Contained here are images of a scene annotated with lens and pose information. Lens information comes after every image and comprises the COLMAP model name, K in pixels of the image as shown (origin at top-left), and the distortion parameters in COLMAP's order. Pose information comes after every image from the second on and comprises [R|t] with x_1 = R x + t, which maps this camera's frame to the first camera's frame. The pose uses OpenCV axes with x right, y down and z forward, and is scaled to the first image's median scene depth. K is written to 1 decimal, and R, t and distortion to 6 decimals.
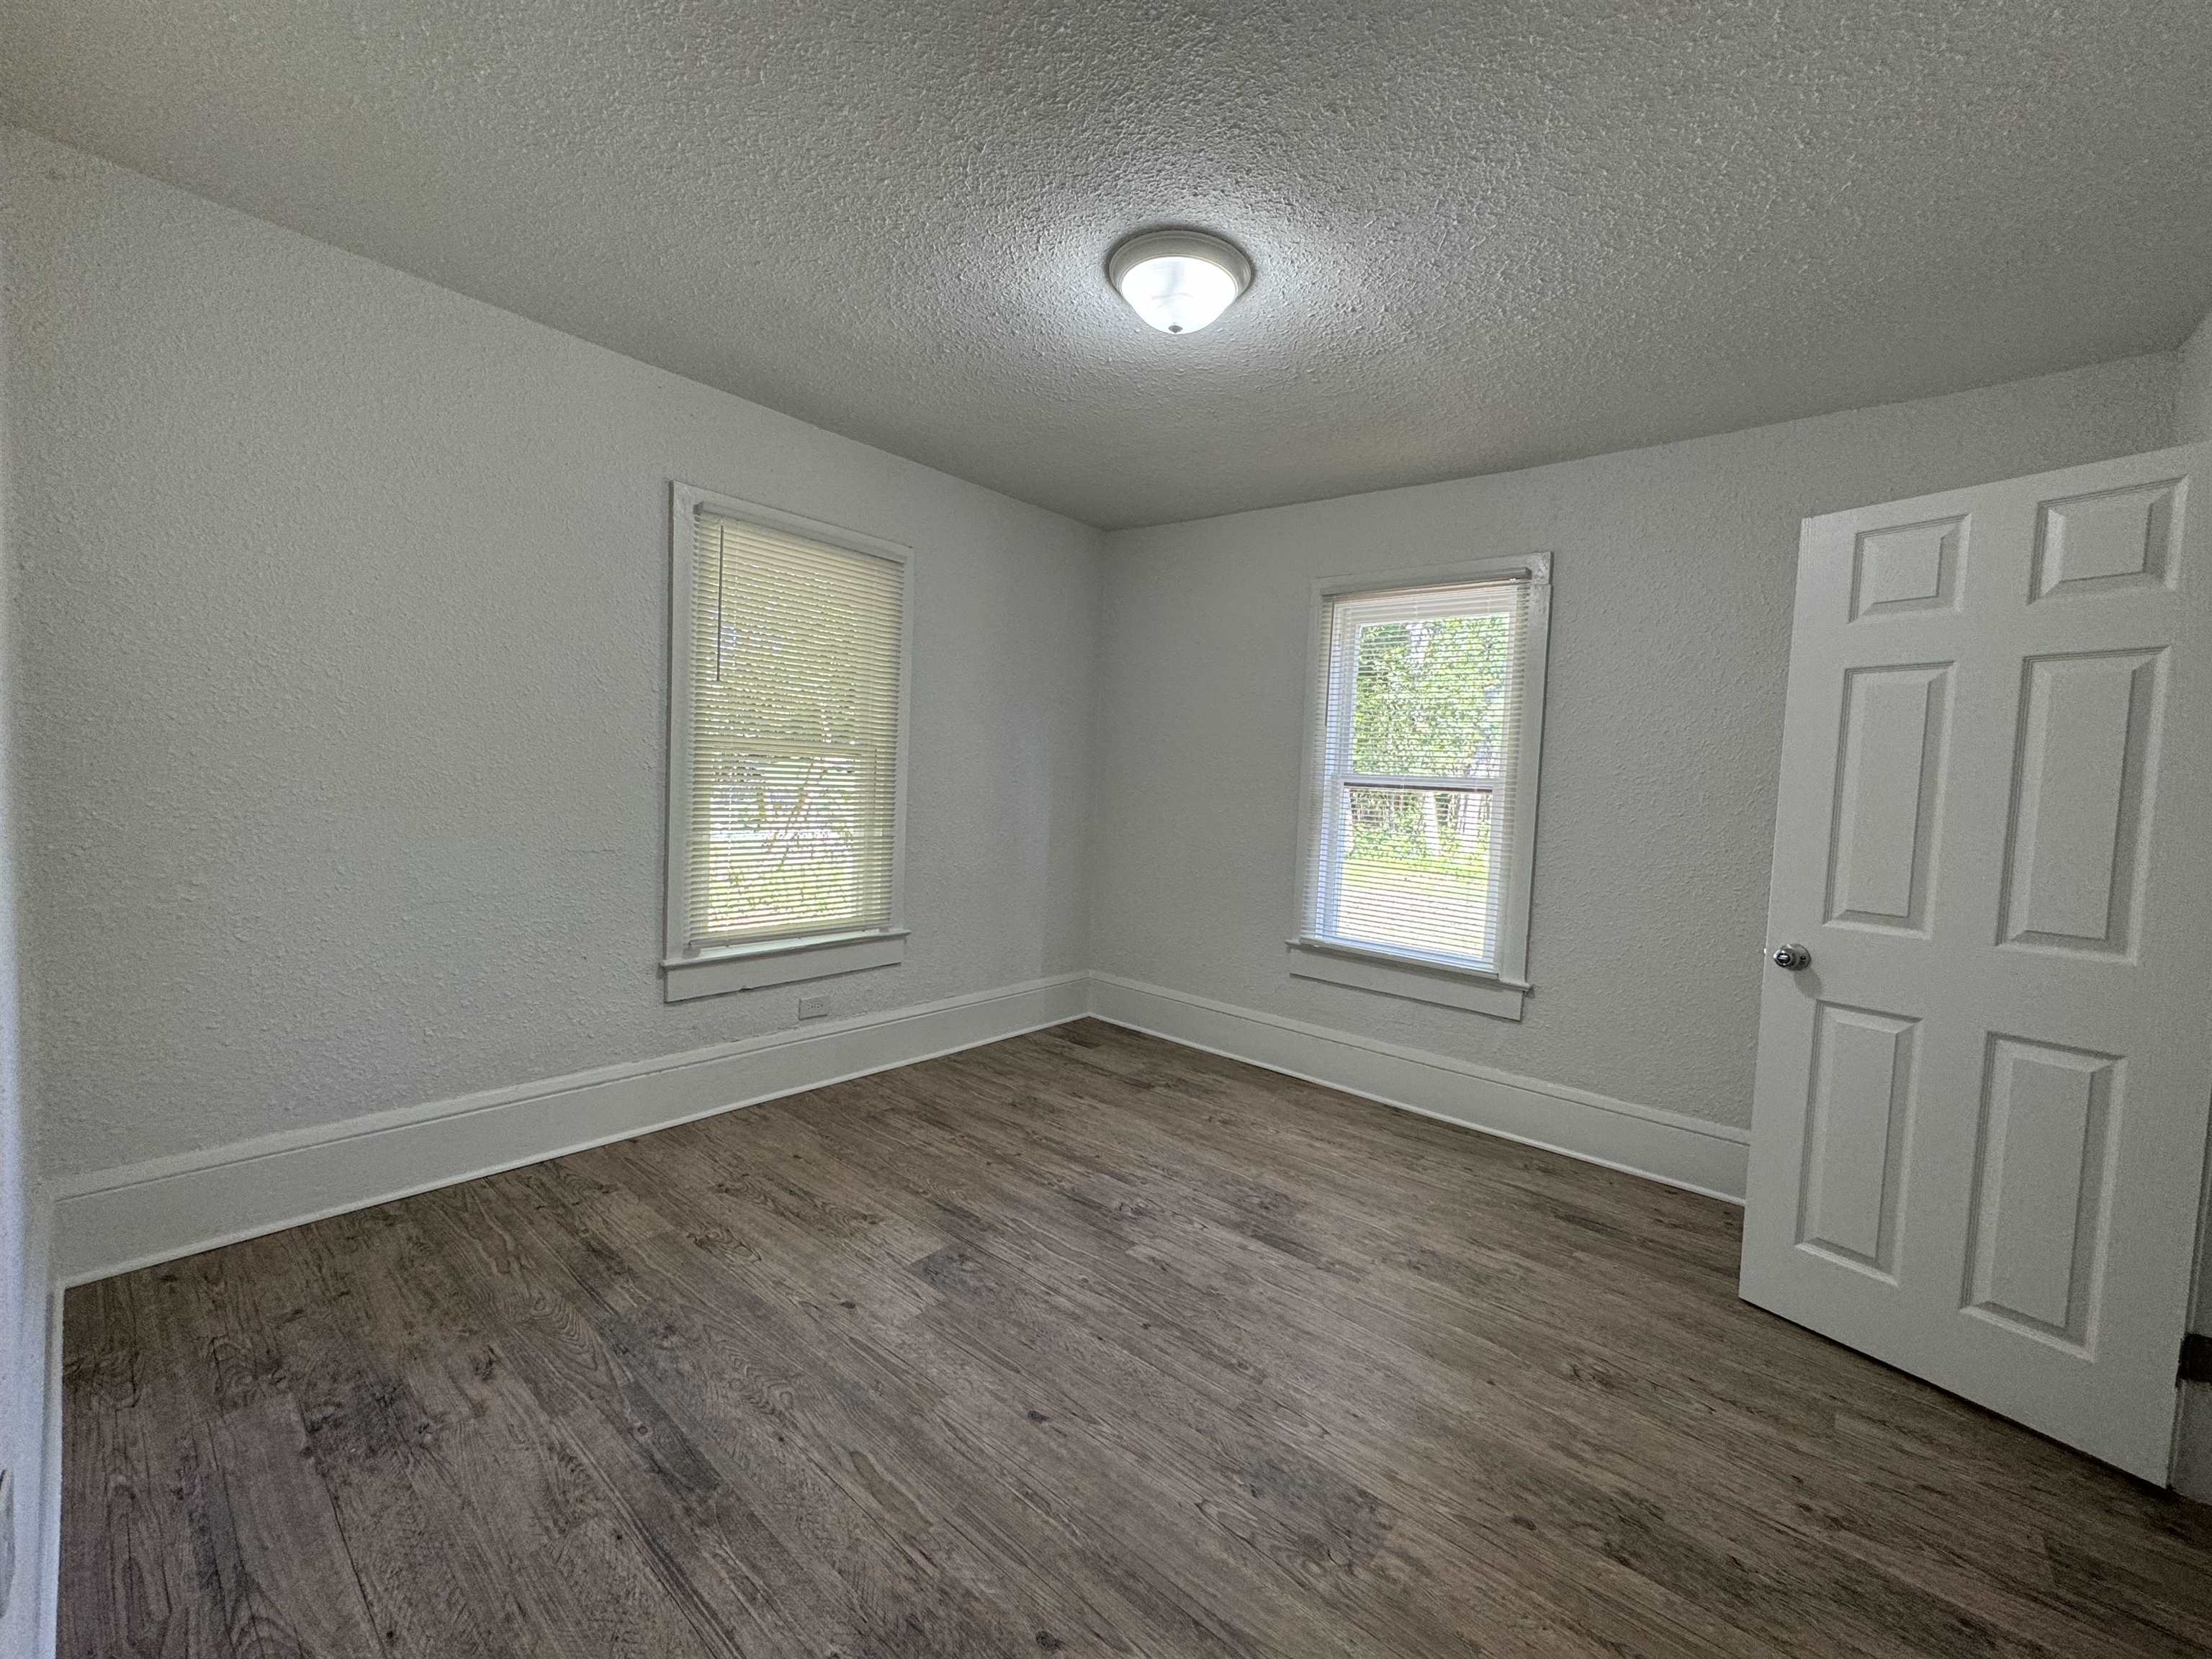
lens RADIAL K [[882.0, 0, 1104.7], [0, 882.0, 820.8], [0, 0, 1]] dist [-0.002431, 0.000501]
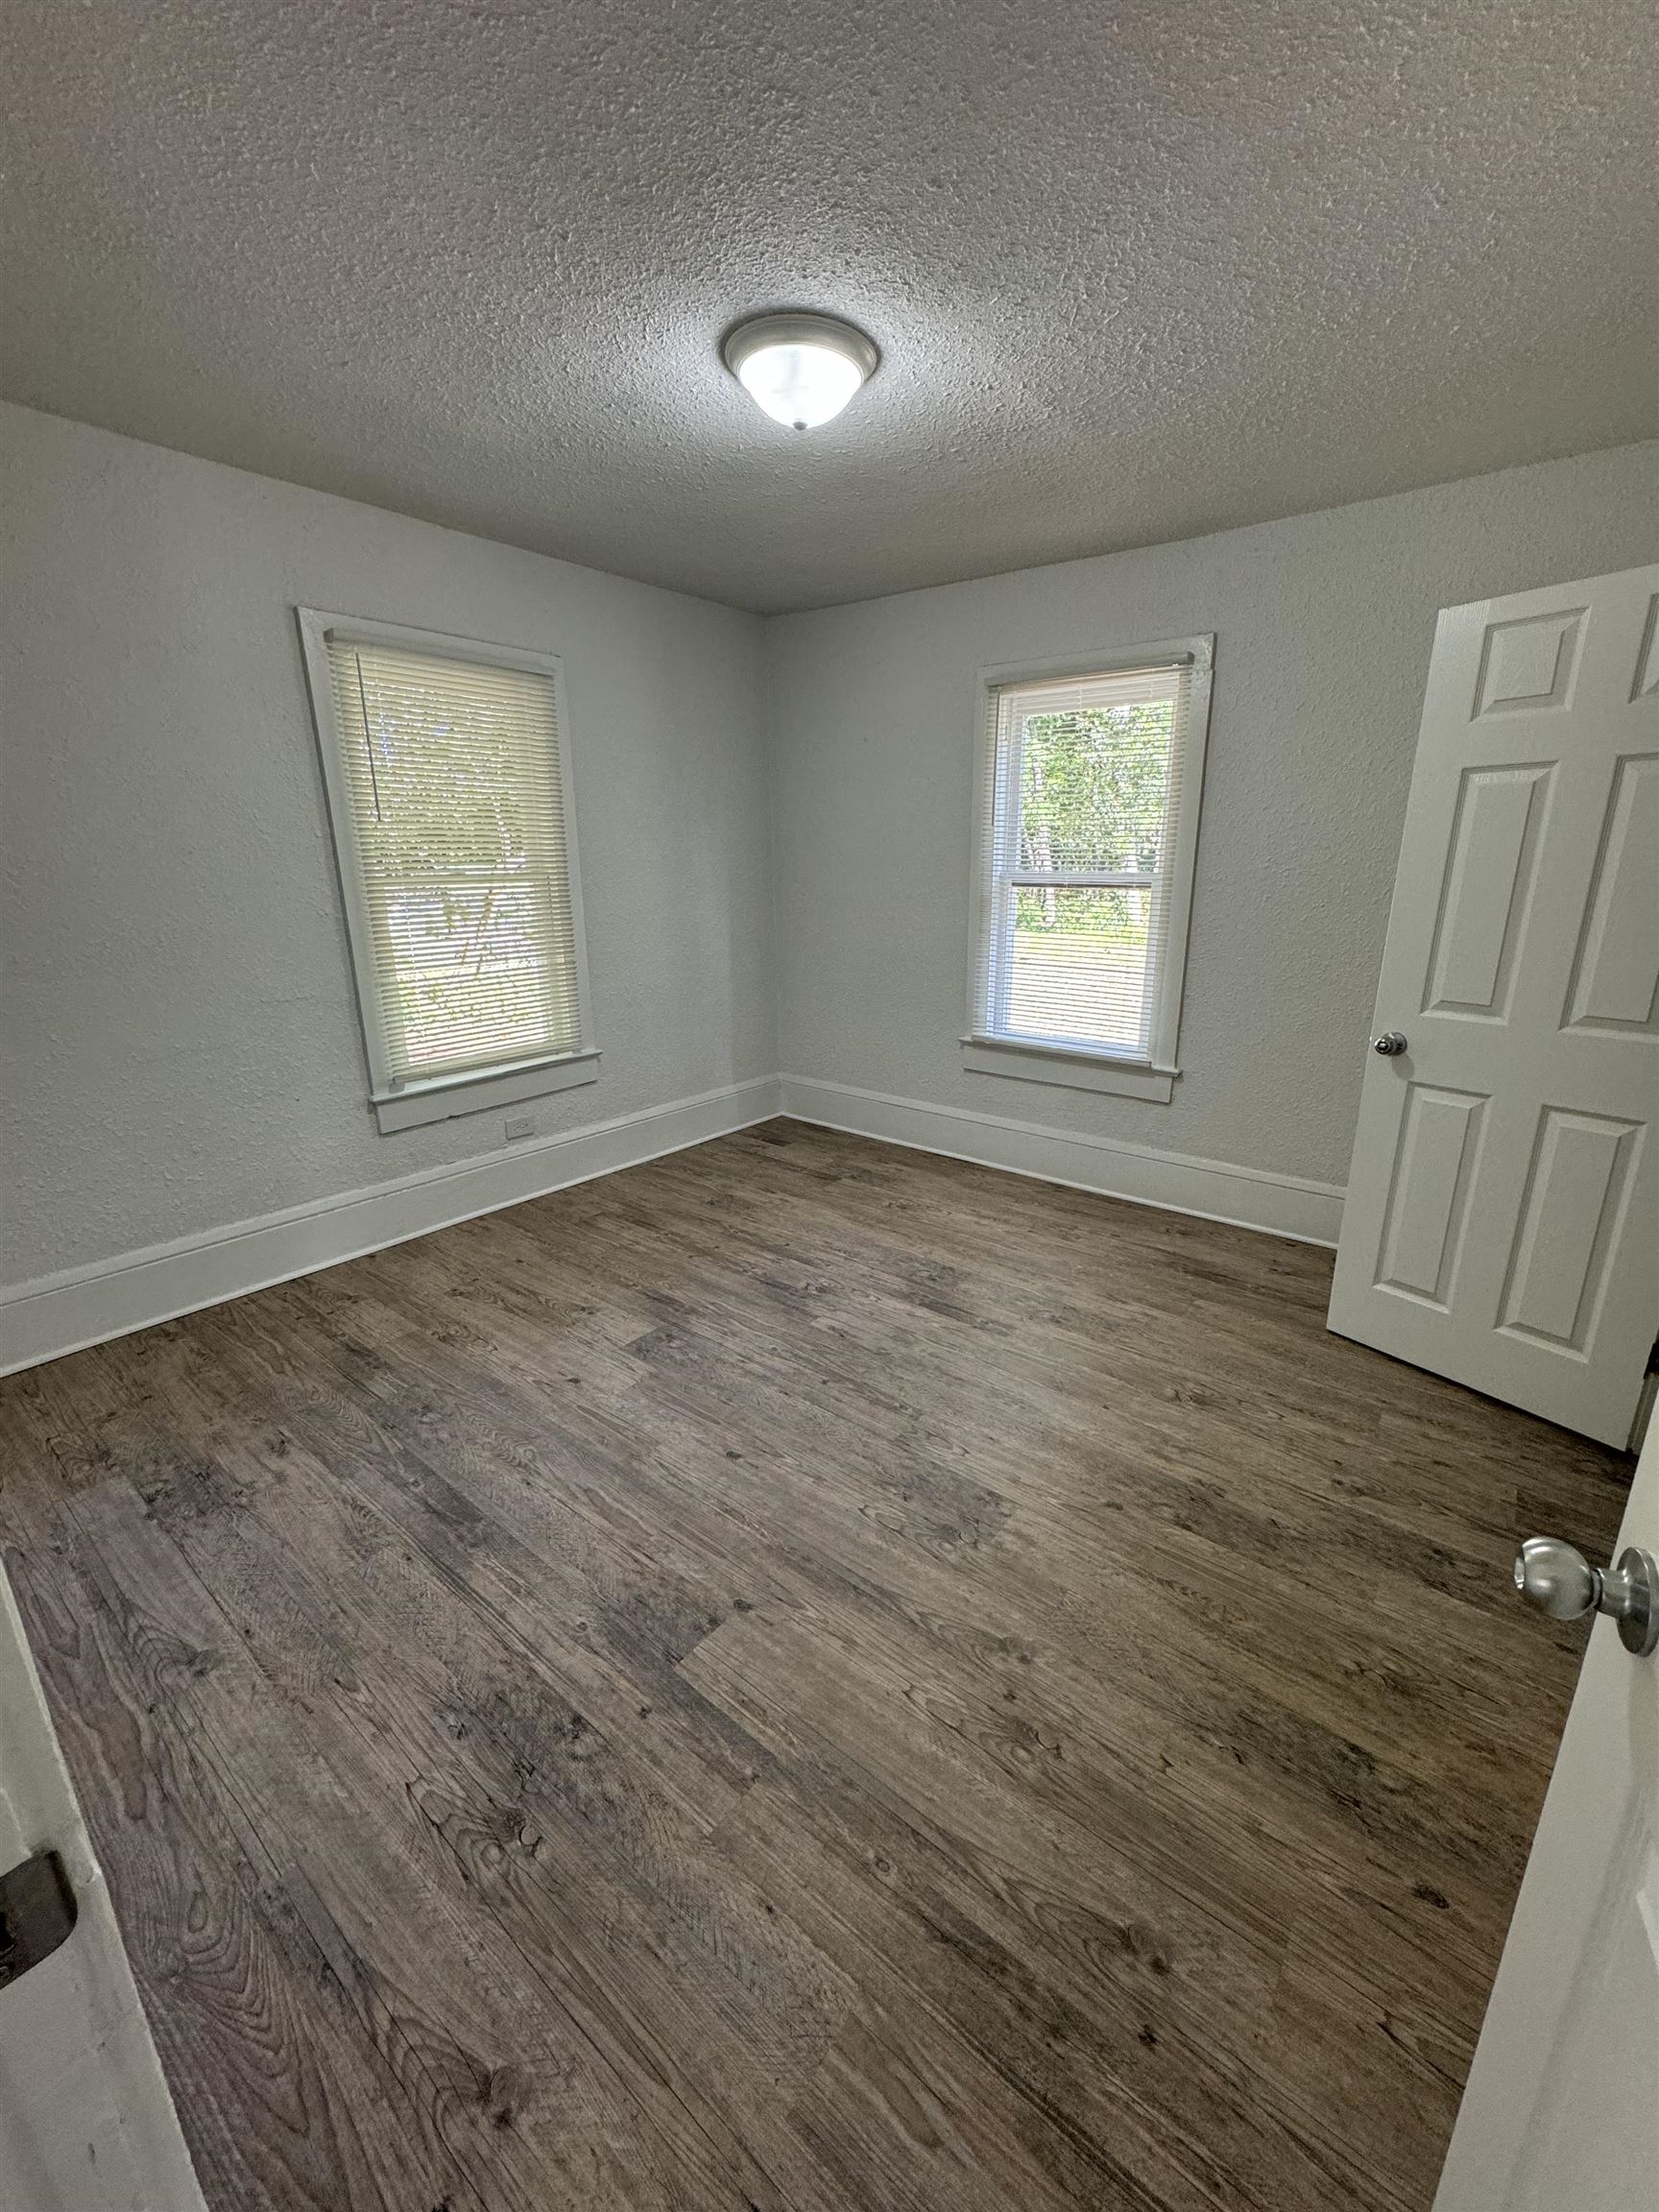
lens RADIAL K [[882.0, 0, 821.0], [0, 882.0, 1102.3], [0, 0, 1]] dist [-0.002431, 0.000501]
pose [[0.998279, -0.058336, 0.005978, 0.060594], [0.055587, 0.973816, 0.220436, -0.064581], [-0.018681, -0.219724, 0.975383, -0.090447]]
